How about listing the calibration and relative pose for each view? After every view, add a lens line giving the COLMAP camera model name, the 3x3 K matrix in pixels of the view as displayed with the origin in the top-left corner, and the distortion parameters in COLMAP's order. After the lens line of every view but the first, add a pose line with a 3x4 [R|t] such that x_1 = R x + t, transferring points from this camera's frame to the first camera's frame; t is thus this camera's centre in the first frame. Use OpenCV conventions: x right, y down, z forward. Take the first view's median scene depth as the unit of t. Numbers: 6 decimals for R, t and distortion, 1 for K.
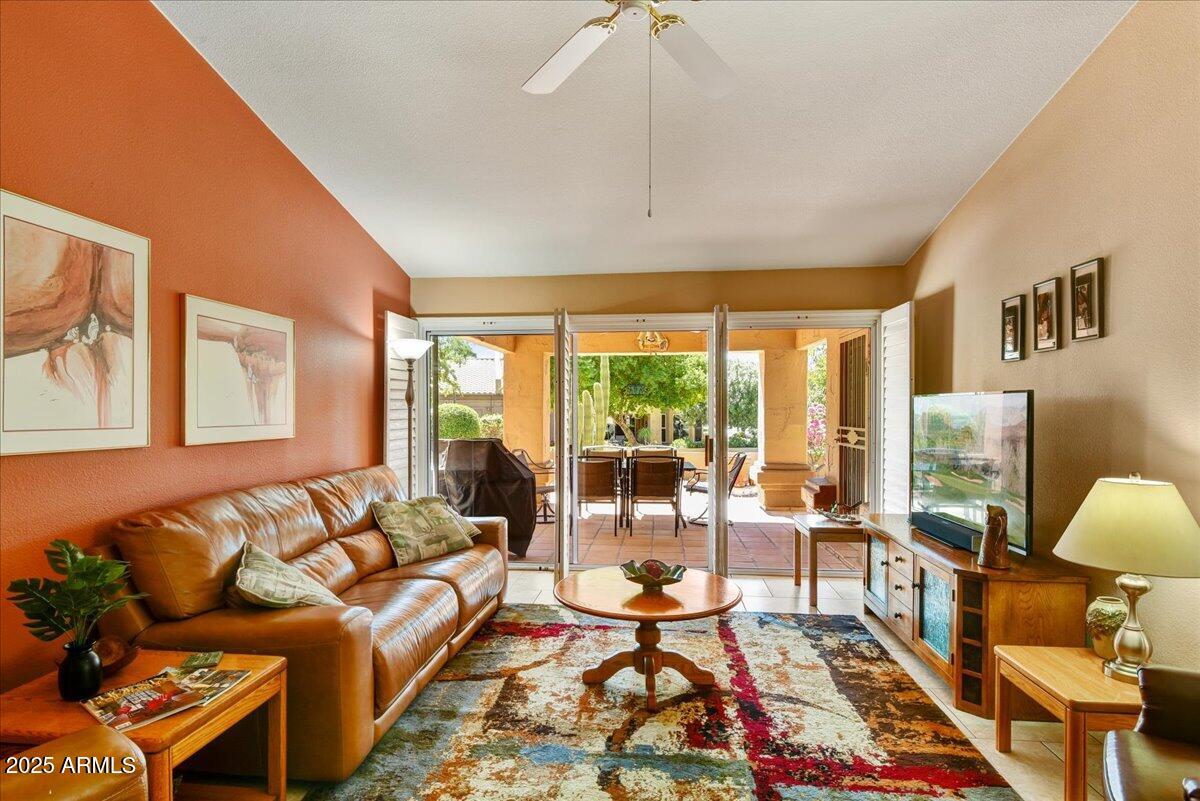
lens RADIAL K [[669.6, 0, 600.7], [0, 669.6, 411.8], [0, 0, 1]] dist [0.002763, -0.005988]
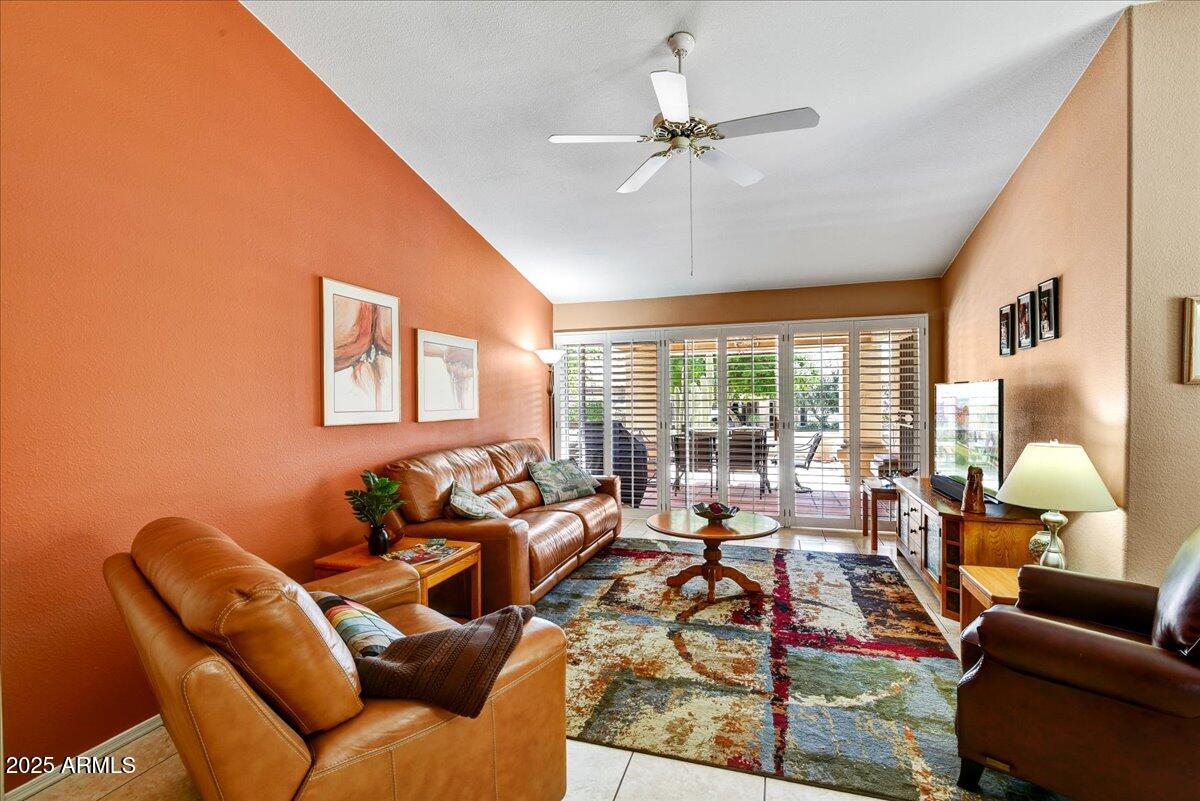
lens RADIAL K [[559.6, 0, 597.0], [0, 559.6, 400.3], [0, 0, 1]] dist [-0.000254, -0.000125]
pose [[0.978785, -0.009698, -0.204660, 0.087668], [0.009524, 0.999953, -0.001833, 0.004433], [0.204669, -0.000155, 0.978831, -0.251753]]
